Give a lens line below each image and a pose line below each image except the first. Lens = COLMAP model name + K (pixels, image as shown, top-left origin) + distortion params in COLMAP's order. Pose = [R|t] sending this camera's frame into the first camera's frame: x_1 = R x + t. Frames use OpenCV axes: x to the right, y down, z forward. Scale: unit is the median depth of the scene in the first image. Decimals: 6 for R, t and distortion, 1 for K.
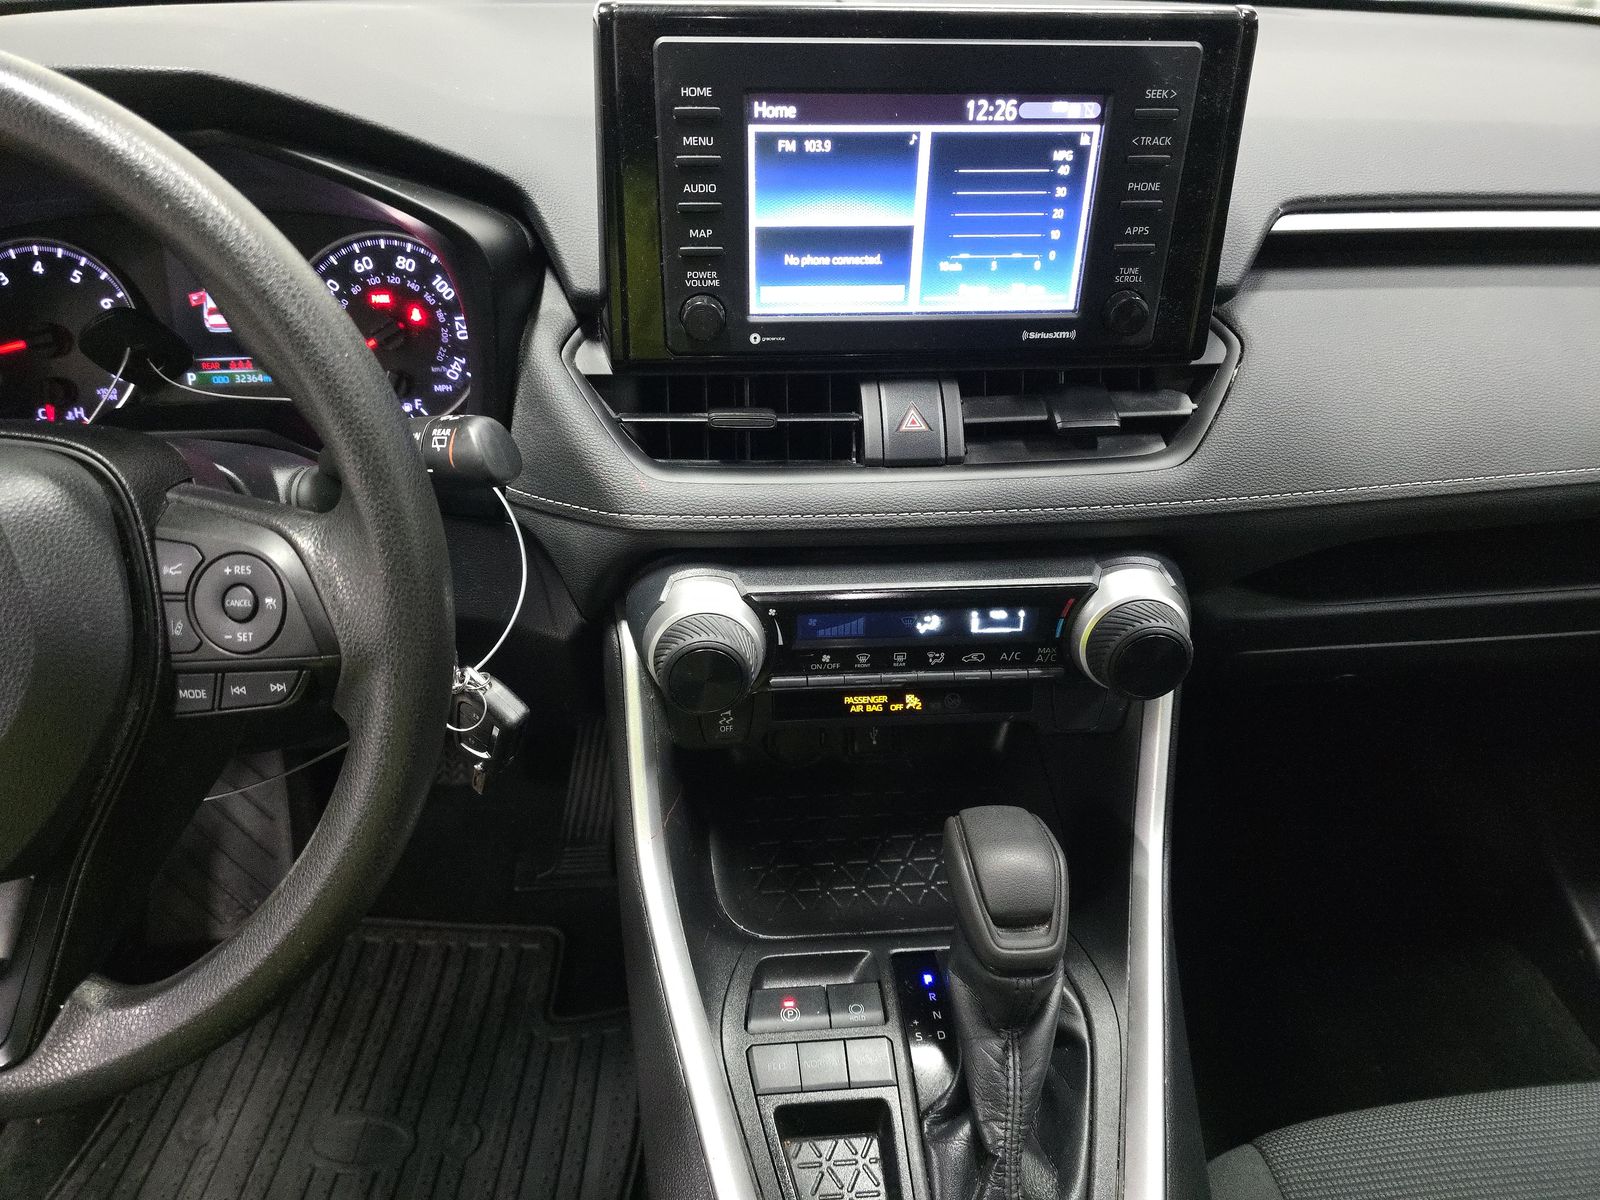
lens RADIAL K [[1141.7, 0, 735.8], [0, 1141.7, 607.3], [0, 0, 1]] dist [0.066140, -0.089420]
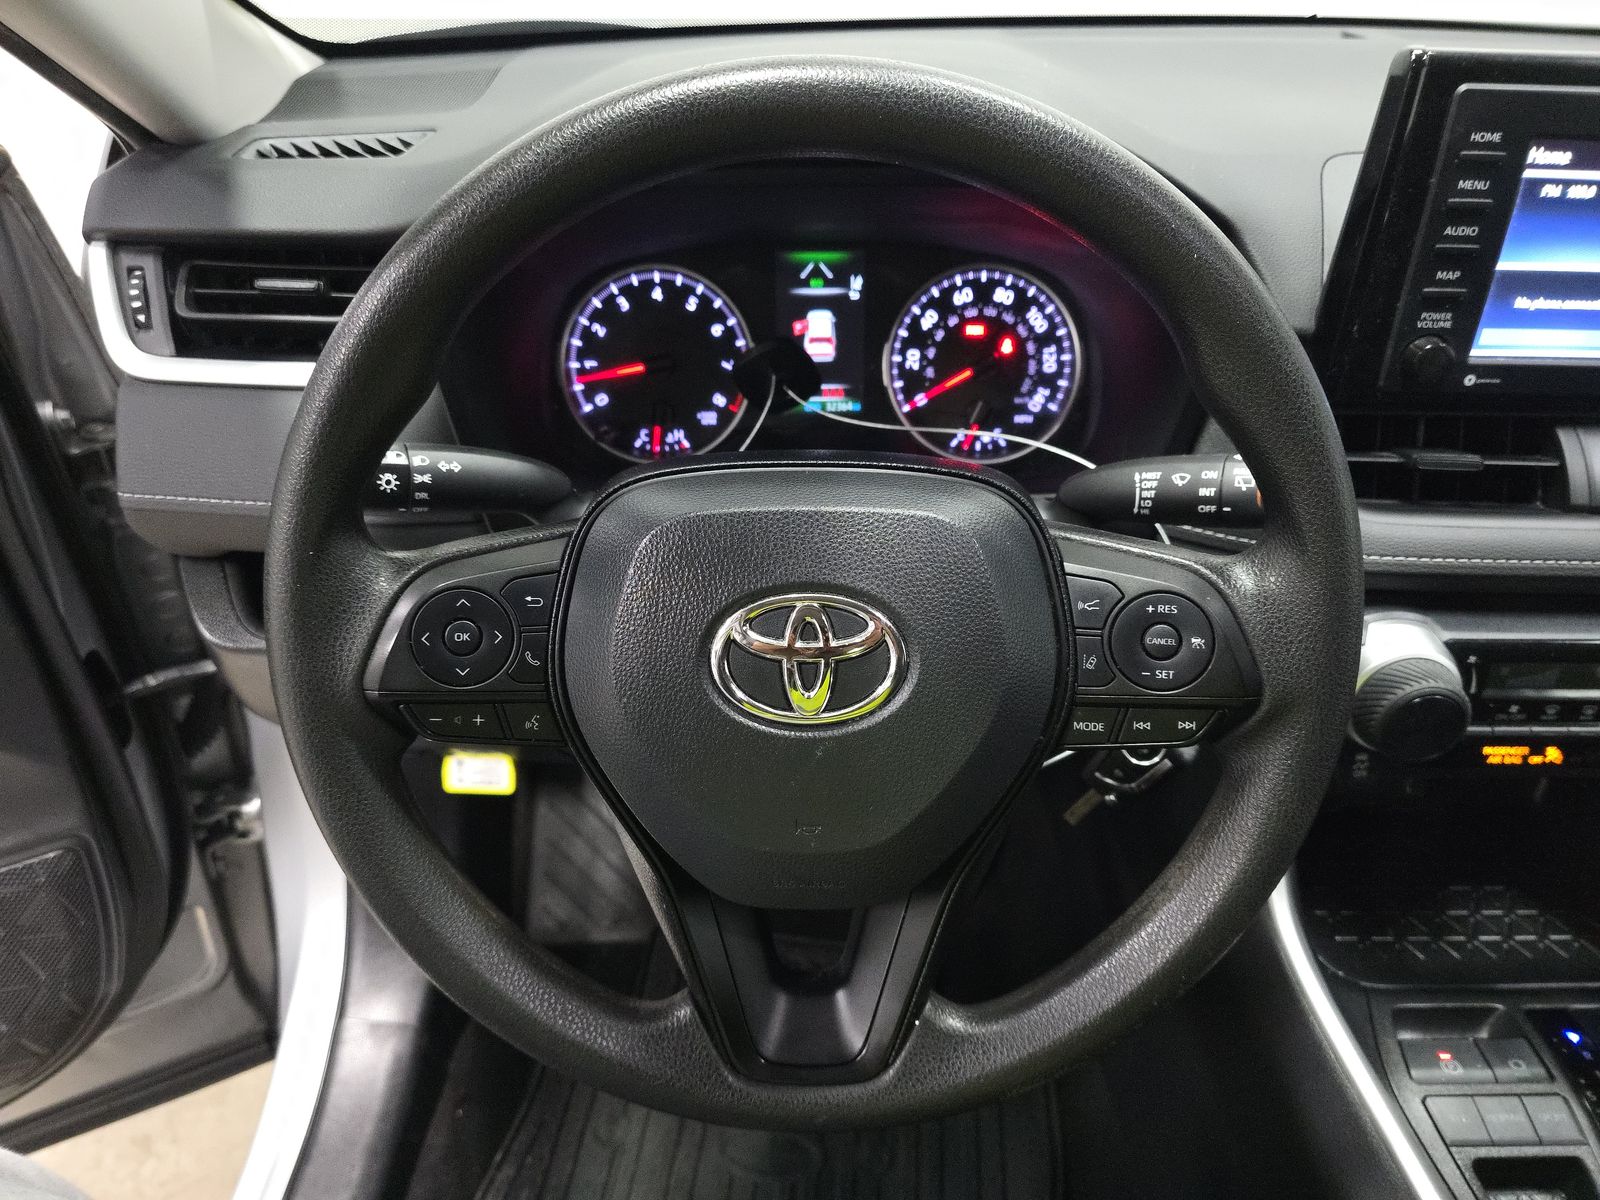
lens RADIAL K [[1141.7, 0, 822.7], [0, 1141.7, 622.4], [0, 0, 1]] dist [0.066140, -0.089420]
pose [[0.997404, 0.038360, -0.060941, -0.383953], [-0.038480, 0.999259, -0.000792, -0.004568], [0.060865, 0.003135, 0.998141, -0.018311]]
